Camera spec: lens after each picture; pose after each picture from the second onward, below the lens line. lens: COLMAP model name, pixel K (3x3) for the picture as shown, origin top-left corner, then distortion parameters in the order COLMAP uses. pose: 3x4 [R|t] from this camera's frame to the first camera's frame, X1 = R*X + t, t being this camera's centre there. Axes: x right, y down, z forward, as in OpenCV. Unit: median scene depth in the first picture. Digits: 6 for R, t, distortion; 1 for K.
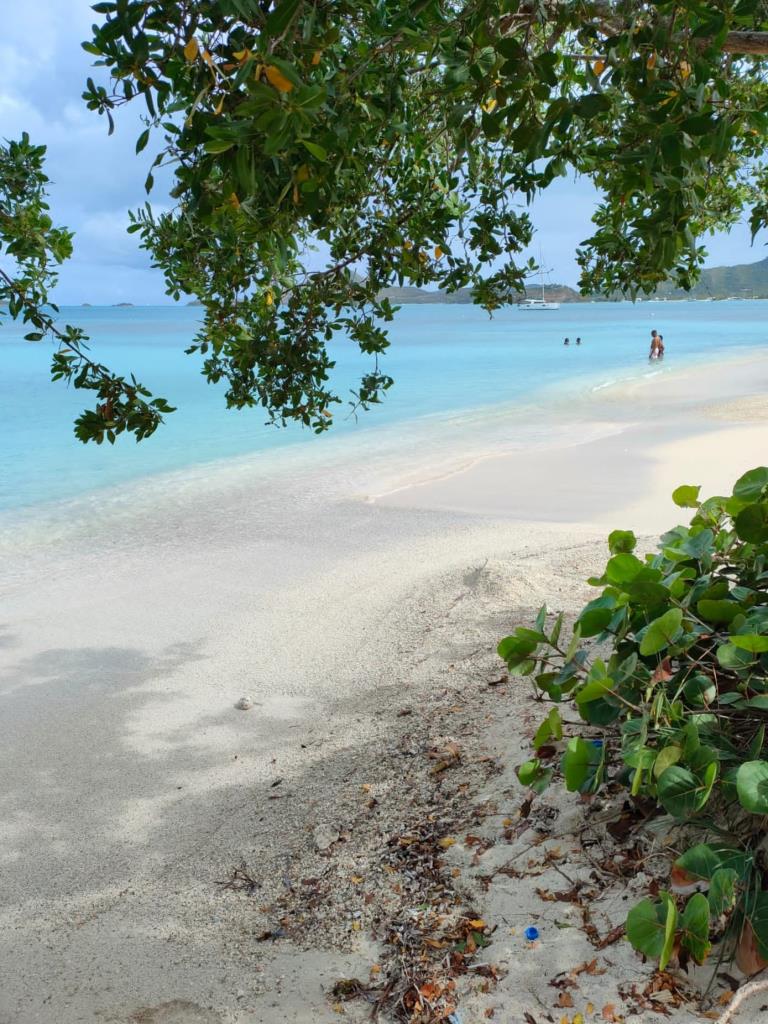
lens RADIAL K [[876.9, 0, 383.7], [0, 876.9, 511.3], [0, 0, 1]] dist [-0.007425, -0.010311]
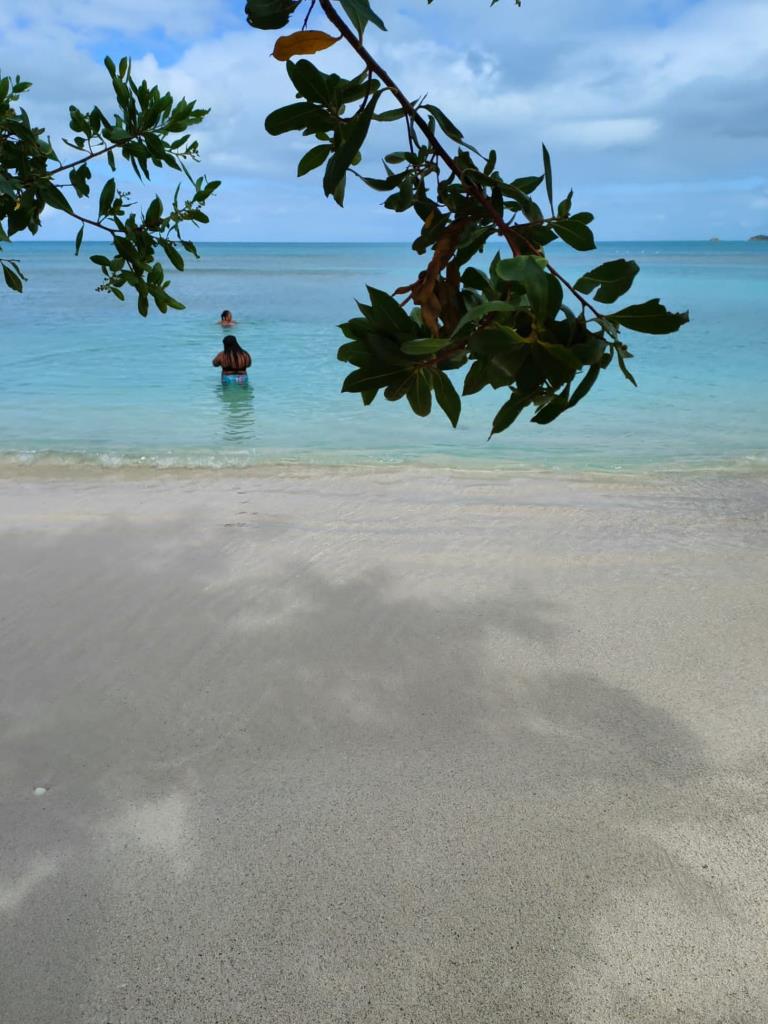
lens RADIAL K [[876.9, 0, 383.9], [0, 876.9, 511.6], [0, 0, 1]] dist [-0.007425, -0.010311]
pose [[0.696775, 0.248614, -0.672827, -0.131033], [-0.181069, 0.968598, 0.170389, -0.093593], [0.694059, 0.003106, 0.719911, 0.792109]]
